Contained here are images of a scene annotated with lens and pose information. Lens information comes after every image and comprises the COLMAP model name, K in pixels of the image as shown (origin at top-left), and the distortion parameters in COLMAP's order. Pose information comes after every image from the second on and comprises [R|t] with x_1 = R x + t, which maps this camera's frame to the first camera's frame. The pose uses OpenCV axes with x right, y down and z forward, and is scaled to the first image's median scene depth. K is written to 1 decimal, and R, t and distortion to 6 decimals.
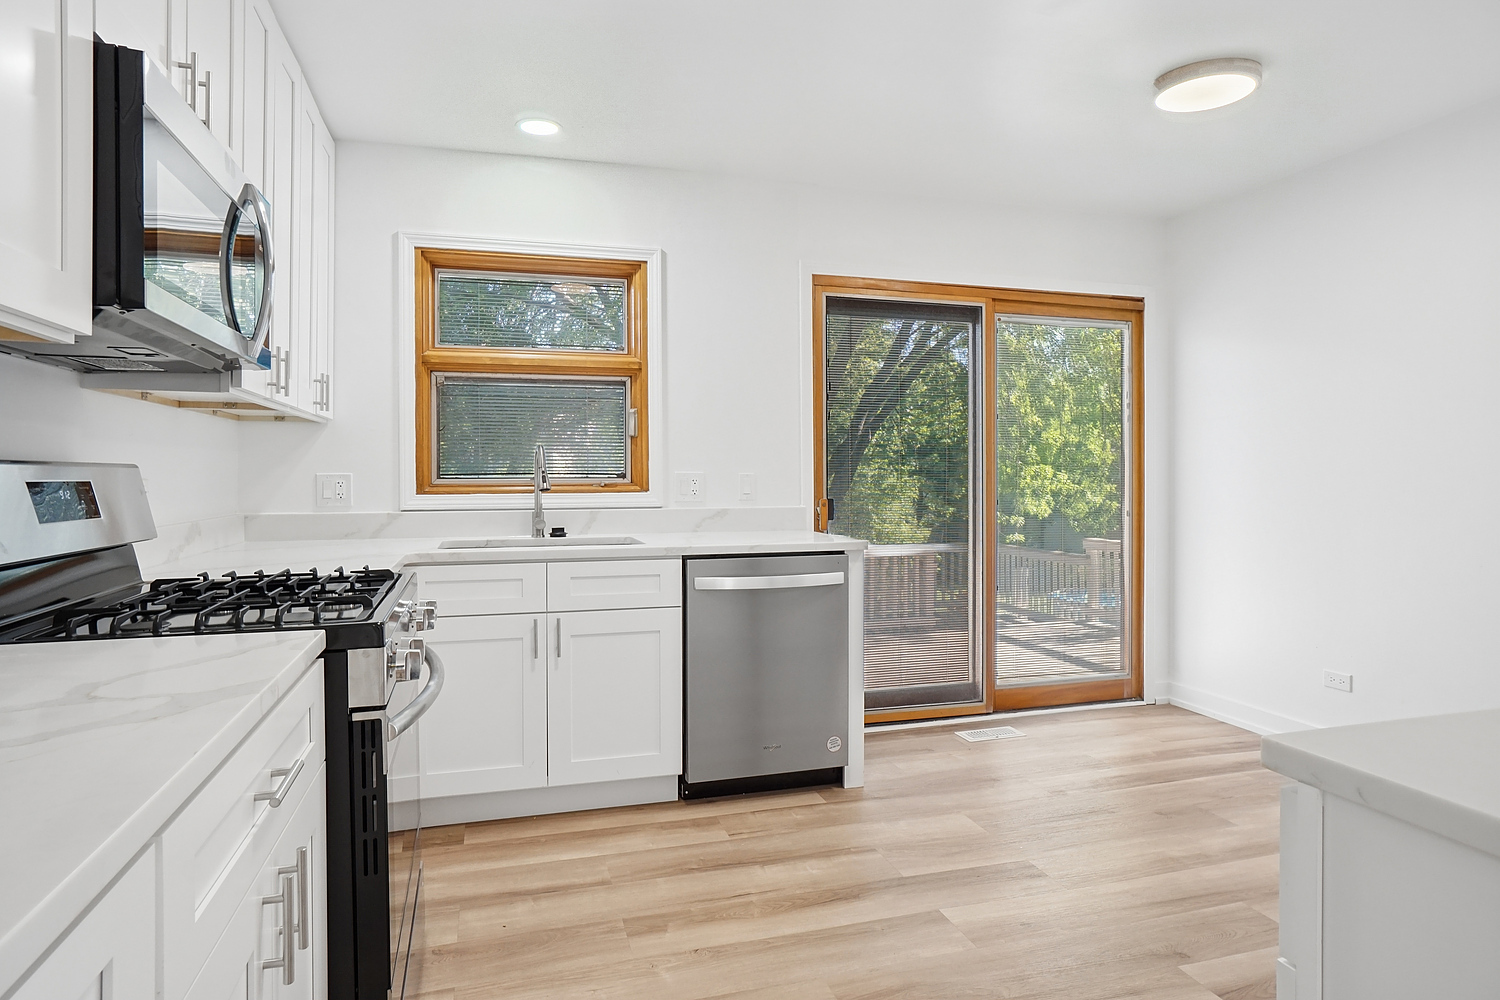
lens RADIAL K [[837.3, 0, 727.5], [0, 837.3, 476.5], [0, 0, 1]] dist [-0.019055, 0.011216]
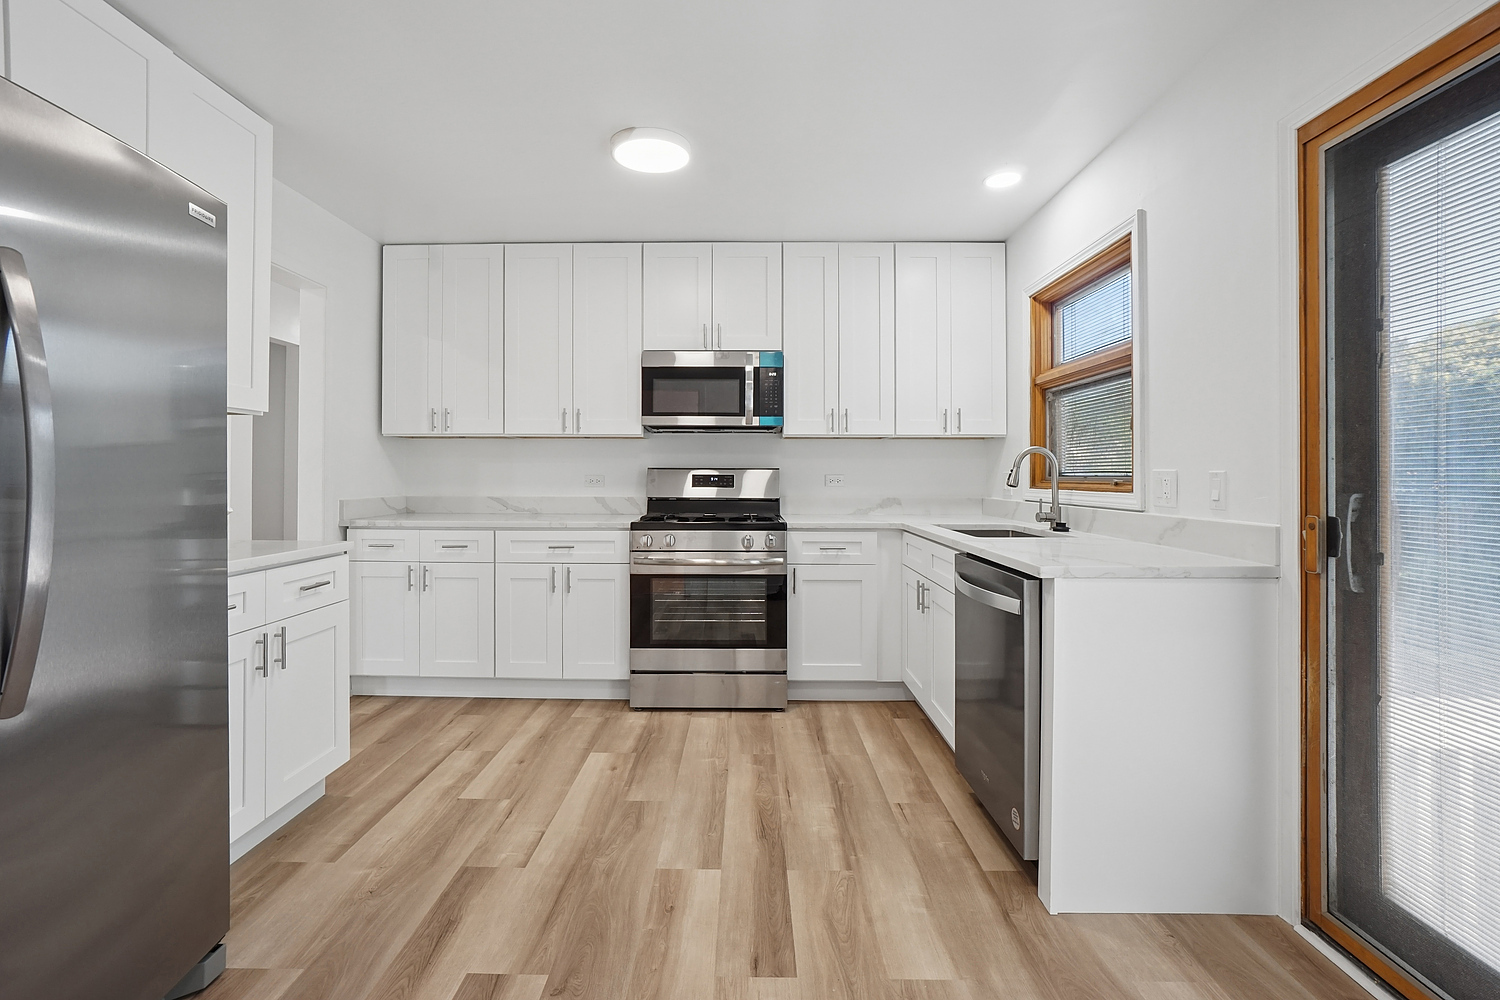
lens RADIAL K [[673.2, 0, 738.5], [0, 673.2, 463.3], [0, 0, 1]] dist [-0.017964, 0.007301]
pose [[-0.284970, -0.014463, -0.958427, 0.897566], [-0.005003, 0.999895, -0.013601, -0.000843], [0.958523, 0.000919, -0.285013, 1.040916]]
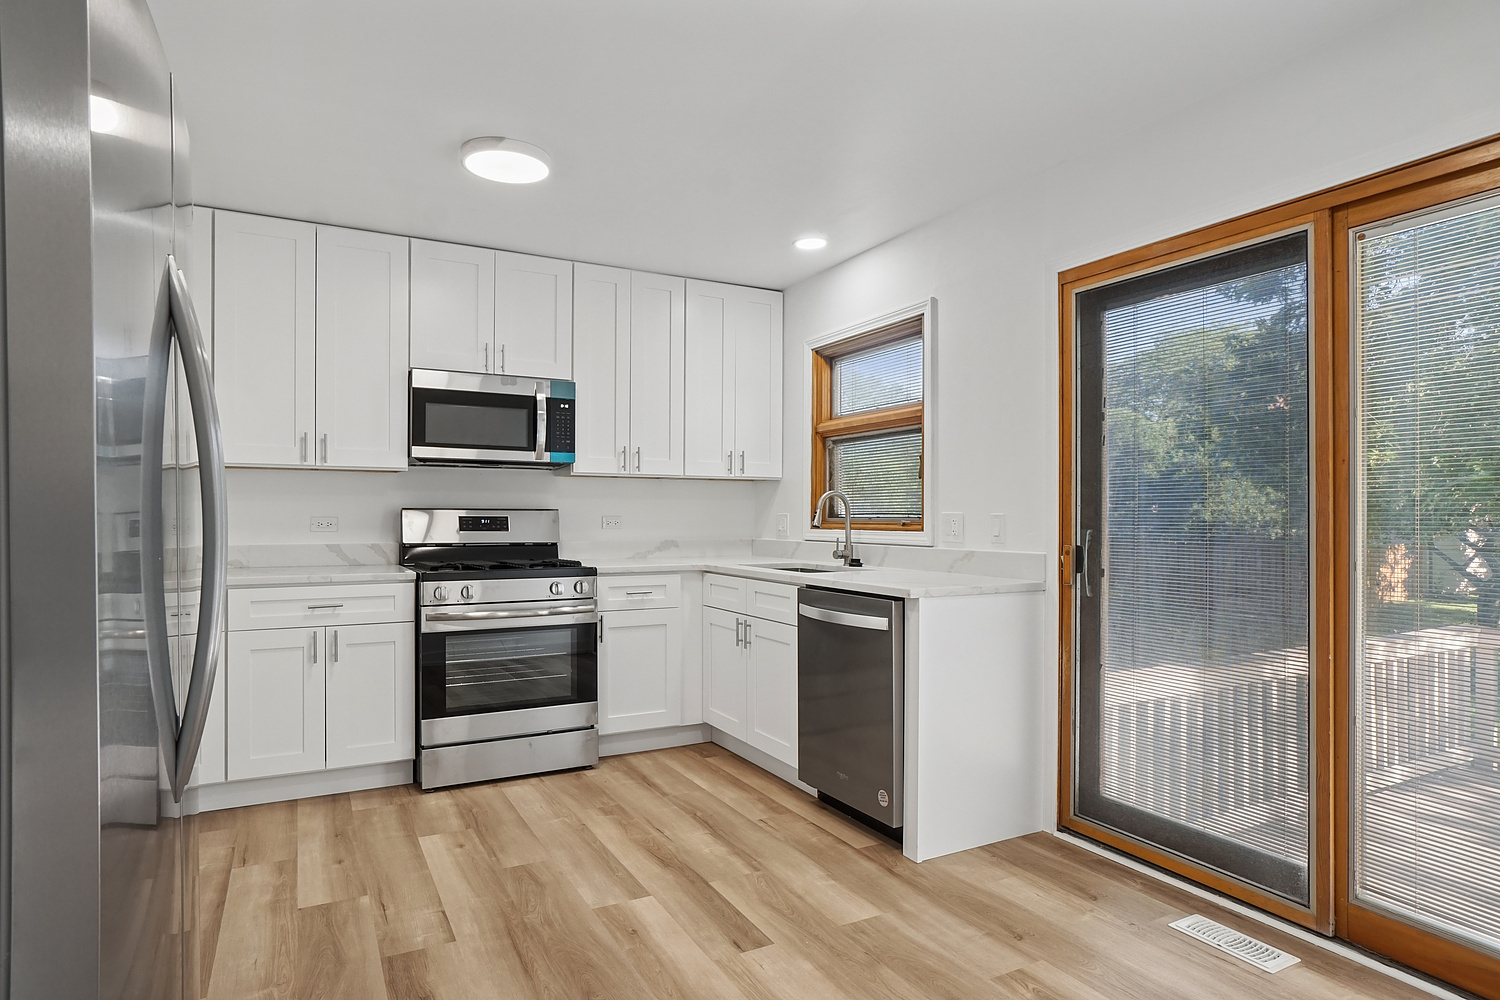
lens RADIAL K [[837.3, 0, 743.9], [0, 837.3, 504.6], [0, 0, 1]] dist [-0.019055, 0.011216]
pose [[0.217128, -0.009570, -0.976096, 1.146477], [-0.005605, 0.999923, -0.011050, -0.002786], [0.976127, 0.007870, 0.217058, 0.712545]]
